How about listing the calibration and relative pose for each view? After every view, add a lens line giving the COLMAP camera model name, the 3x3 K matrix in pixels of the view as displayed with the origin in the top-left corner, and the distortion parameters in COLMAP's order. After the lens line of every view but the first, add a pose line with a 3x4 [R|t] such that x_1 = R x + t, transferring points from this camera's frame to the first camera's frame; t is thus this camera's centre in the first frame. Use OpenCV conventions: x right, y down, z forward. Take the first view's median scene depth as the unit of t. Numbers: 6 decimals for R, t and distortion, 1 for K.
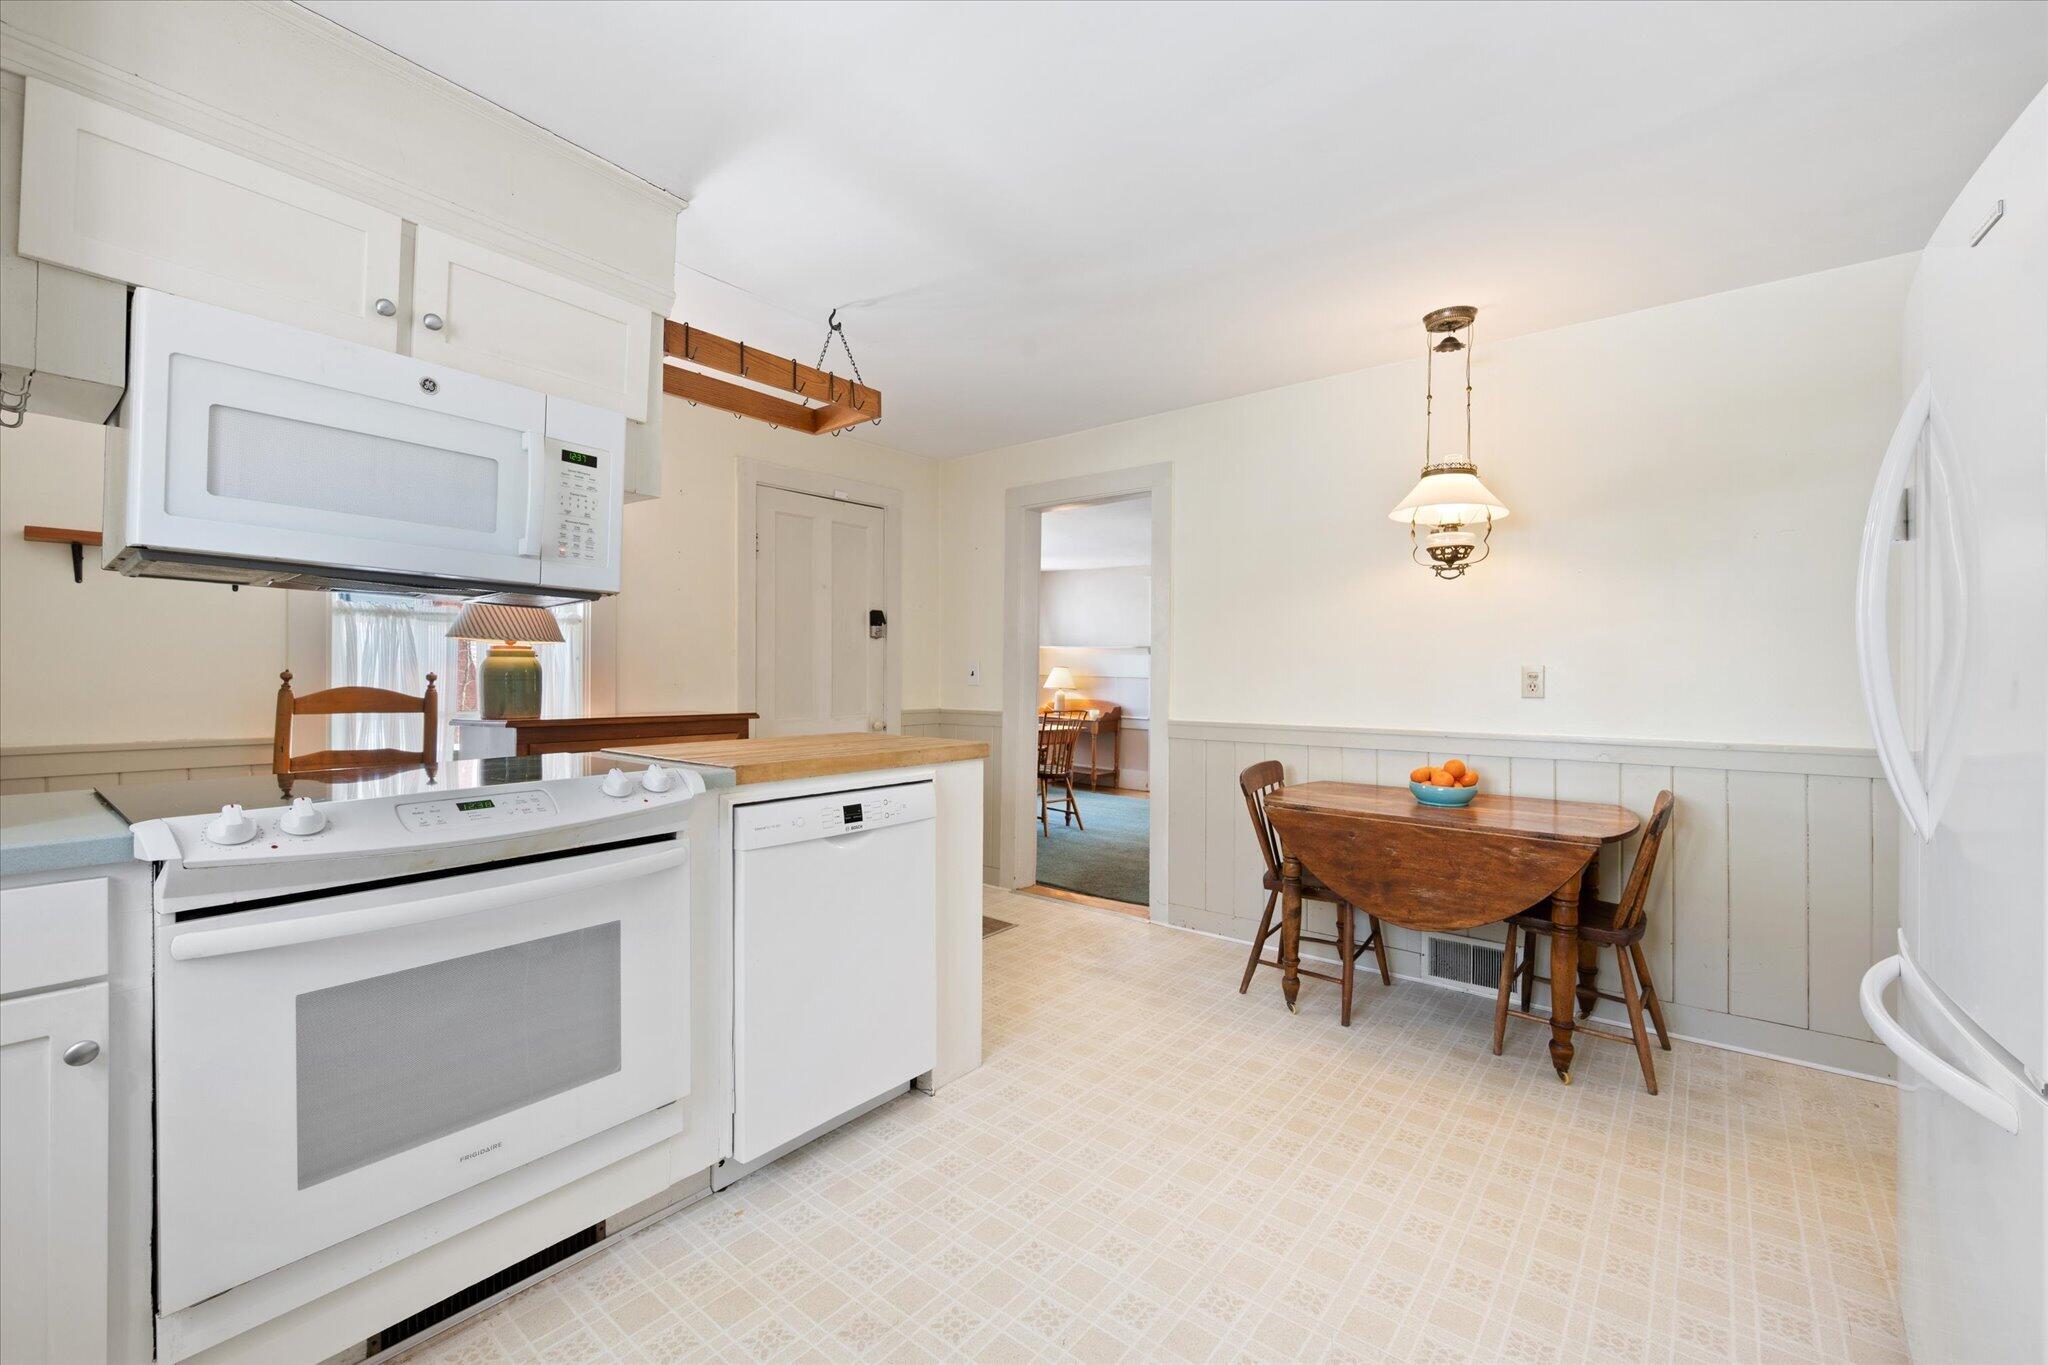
lens RADIAL K [[837.6, 0, 1031.4], [0, 837.6, 684.0], [0, 0, 1]] dist [-0.004310, 0.000245]
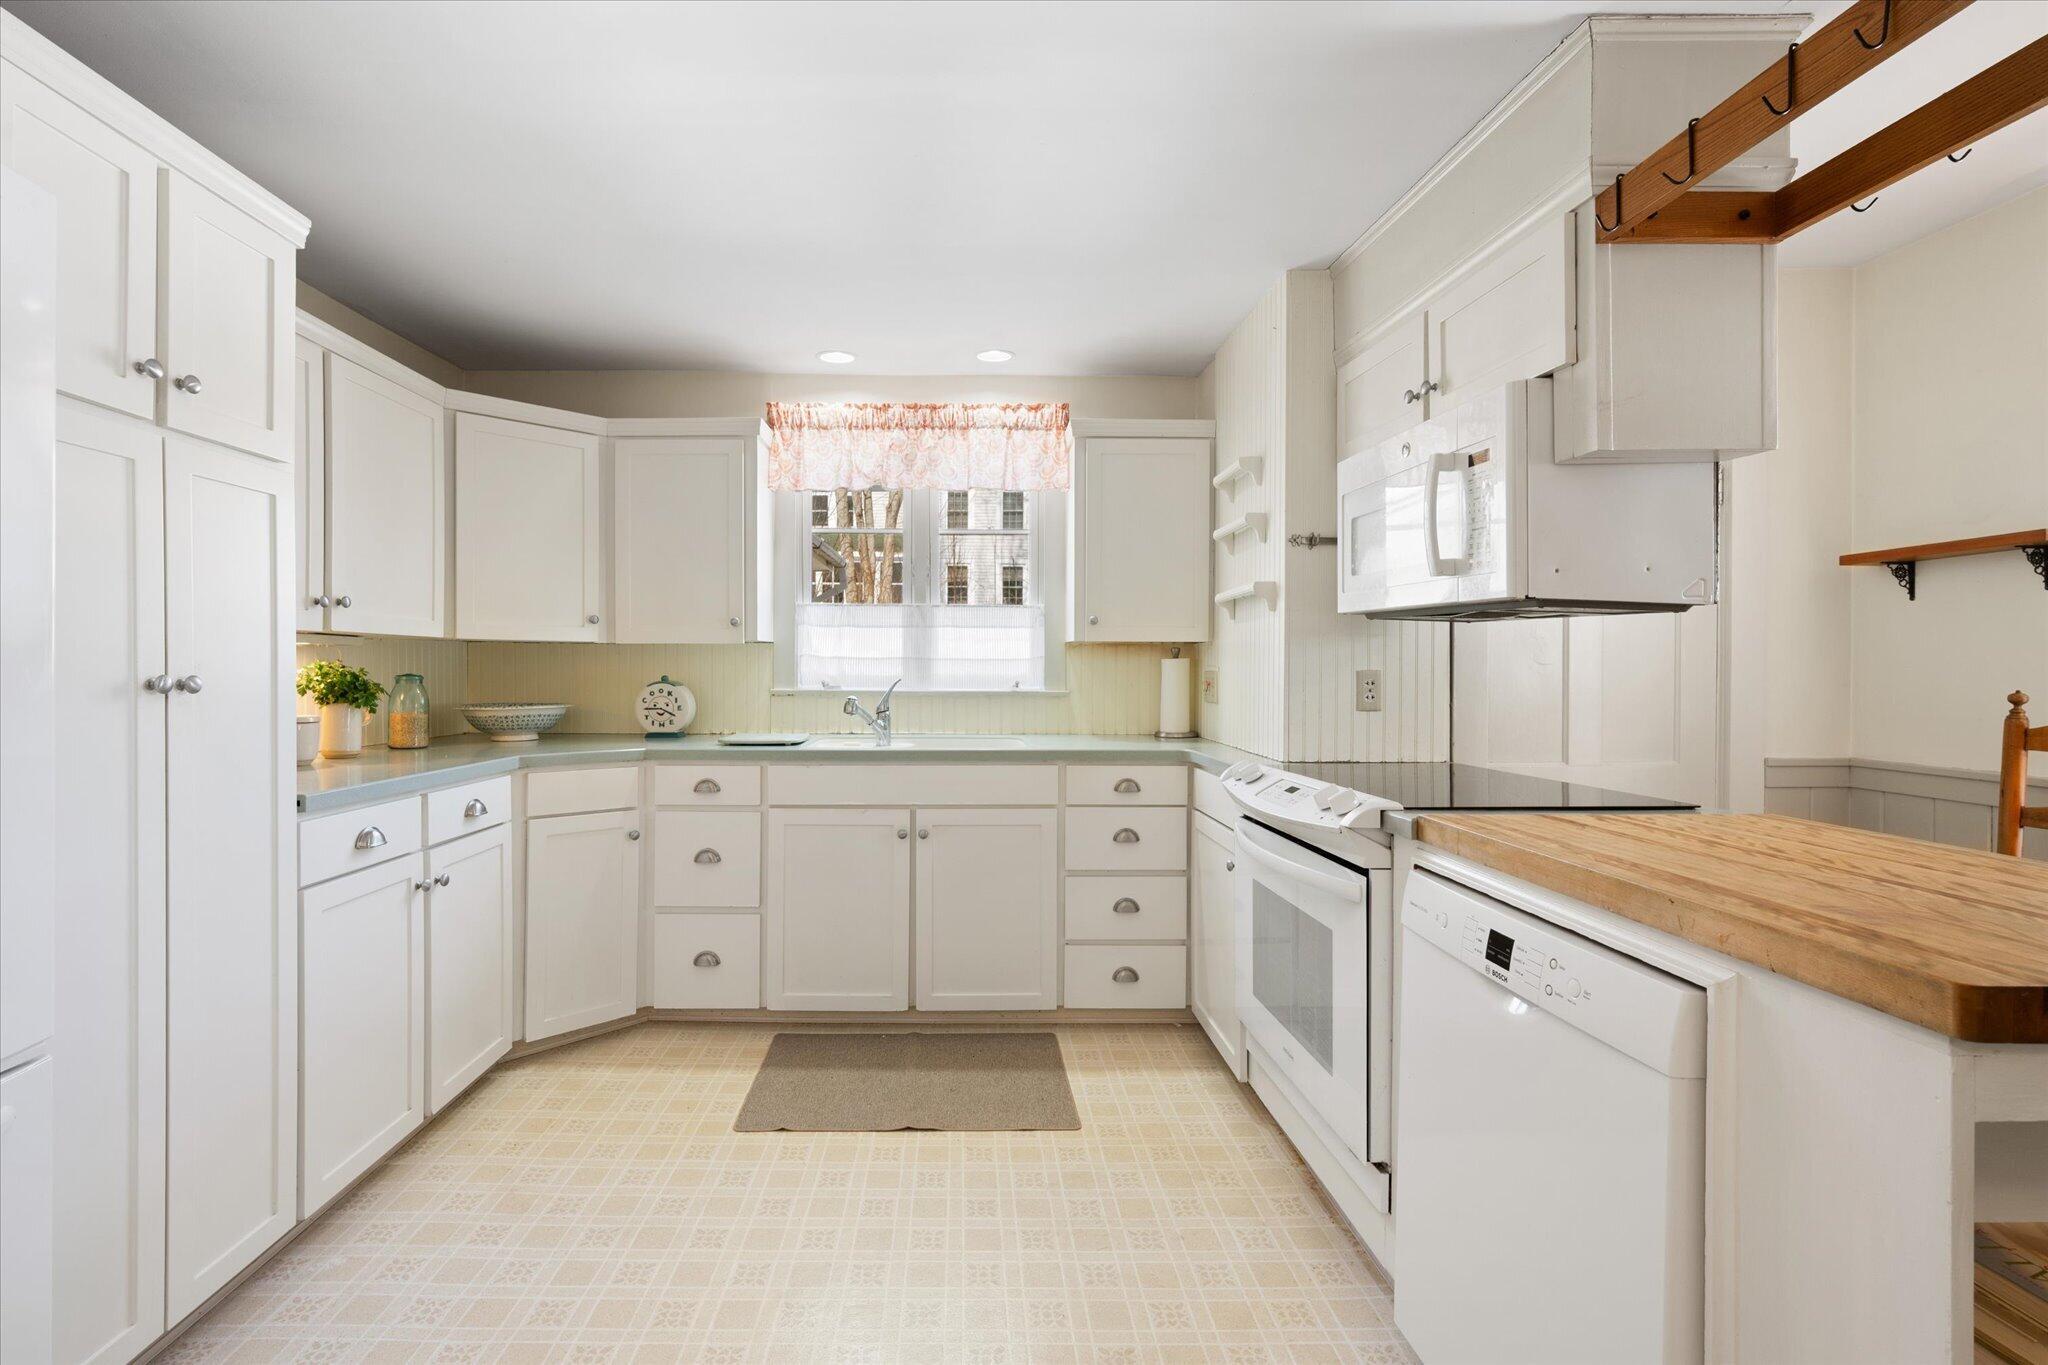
lens RADIAL K [[927.7, 0, 967.5], [0, 927.7, 671.5], [0, 0, 1]] dist [-0.004626, 0.000059]
pose [[-0.771639, -0.005933, -0.636034, 0.421863], [-0.013599, 0.999882, 0.007172, -0.029448], [0.635916, 0.014183, -0.771628, 1.138725]]
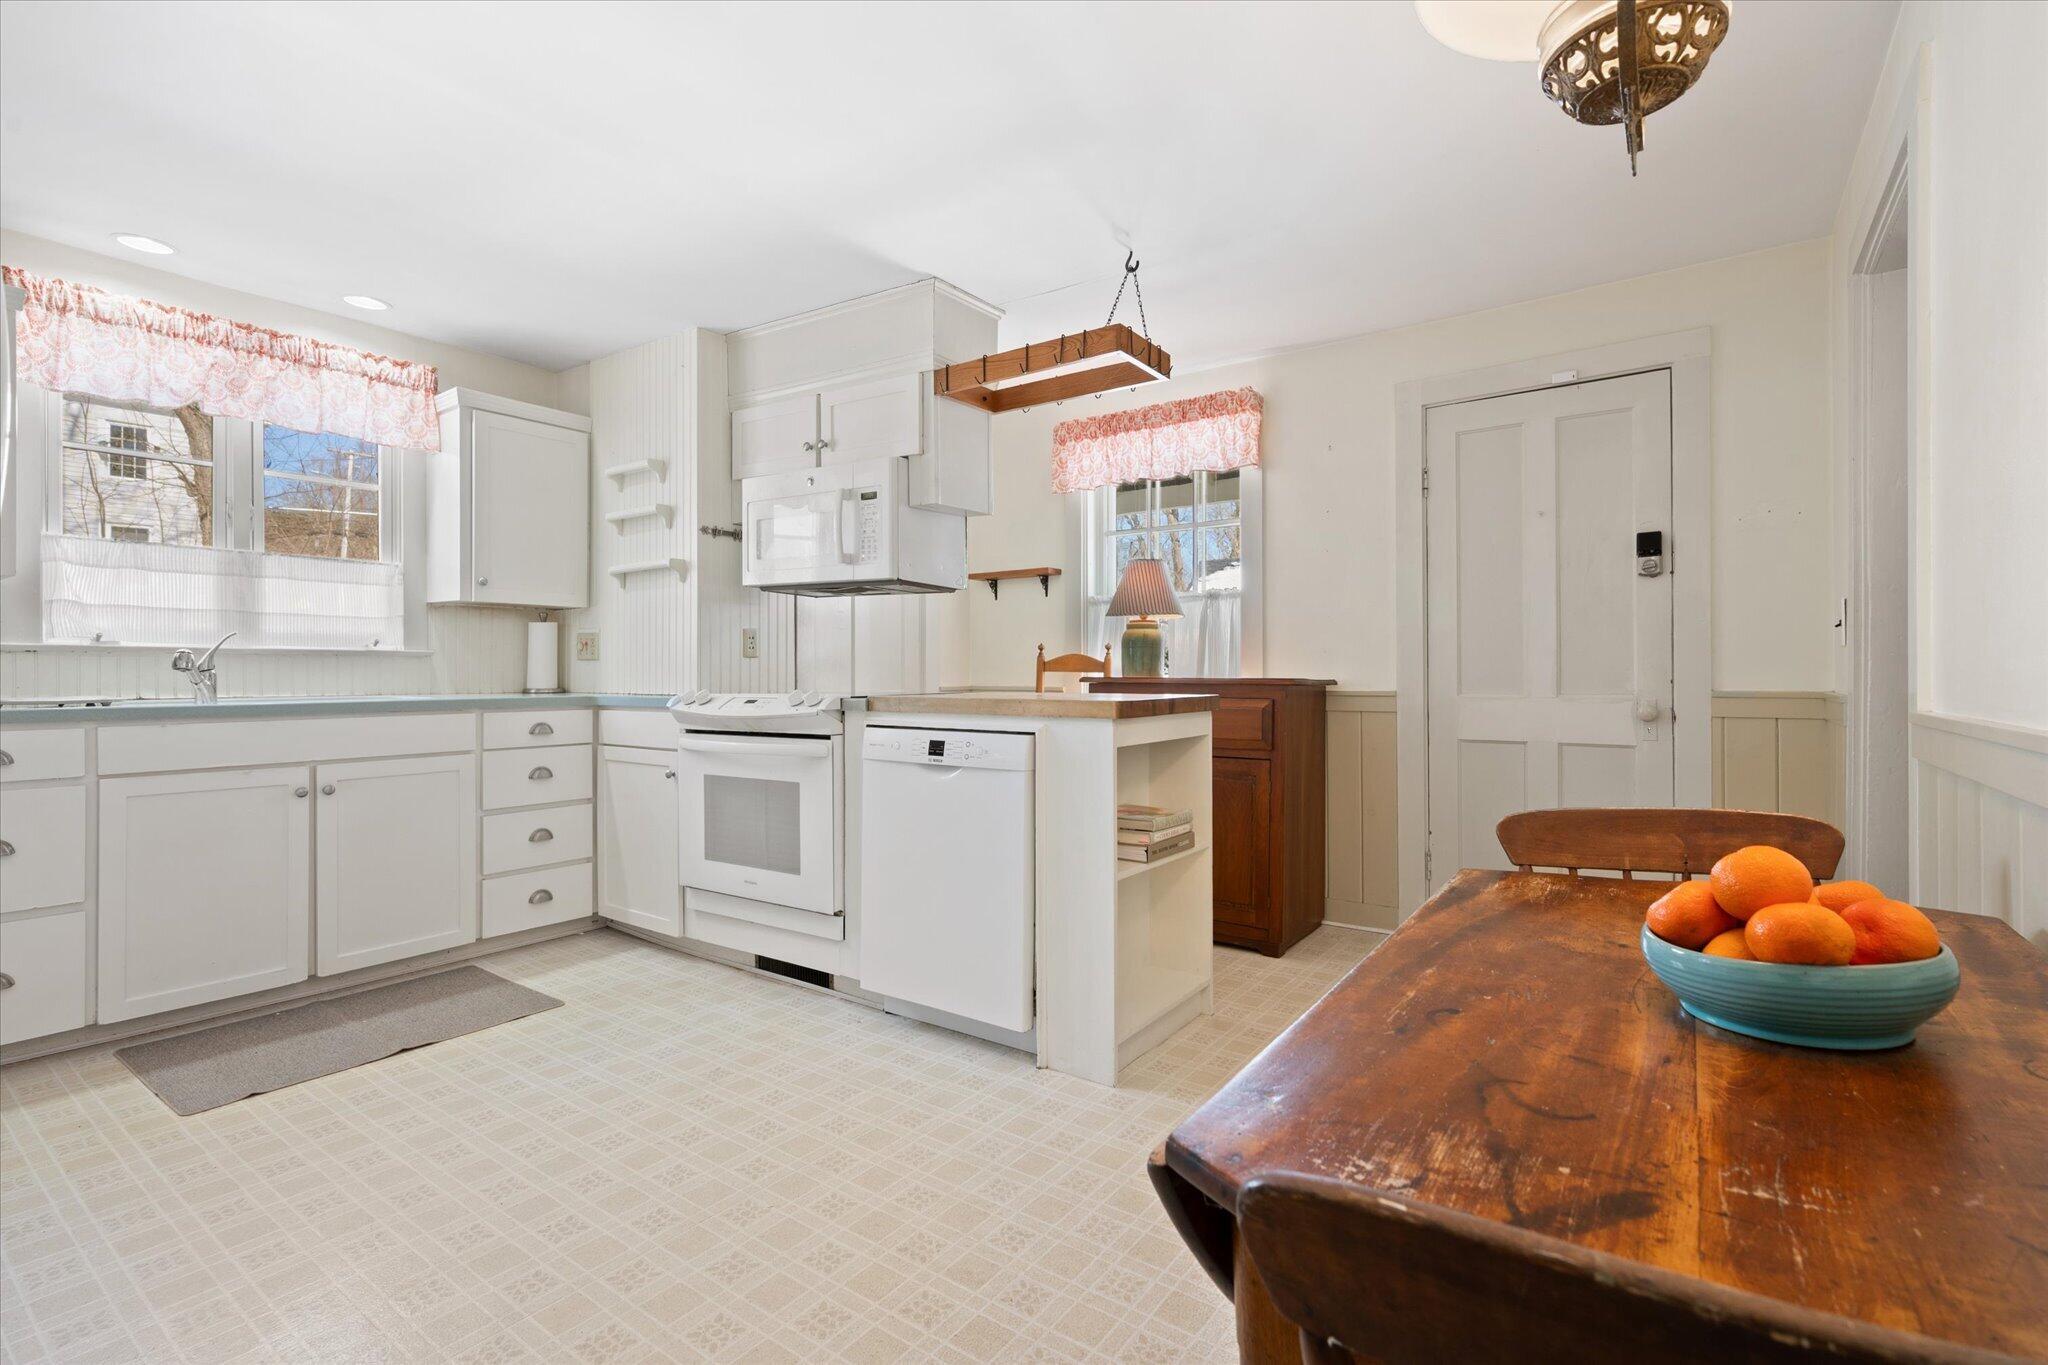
lens RADIAL K [[927.7, 0, 1020.3], [0, 927.7, 673.2], [0, 0, 1]] dist [-0.004626, 0.000059]
pose [[0.050281, -0.002946, -0.998731, 0.956708], [-0.009553, 0.999948, -0.003430, 0.050956], [0.998689, 0.009714, 0.050250, 0.954768]]
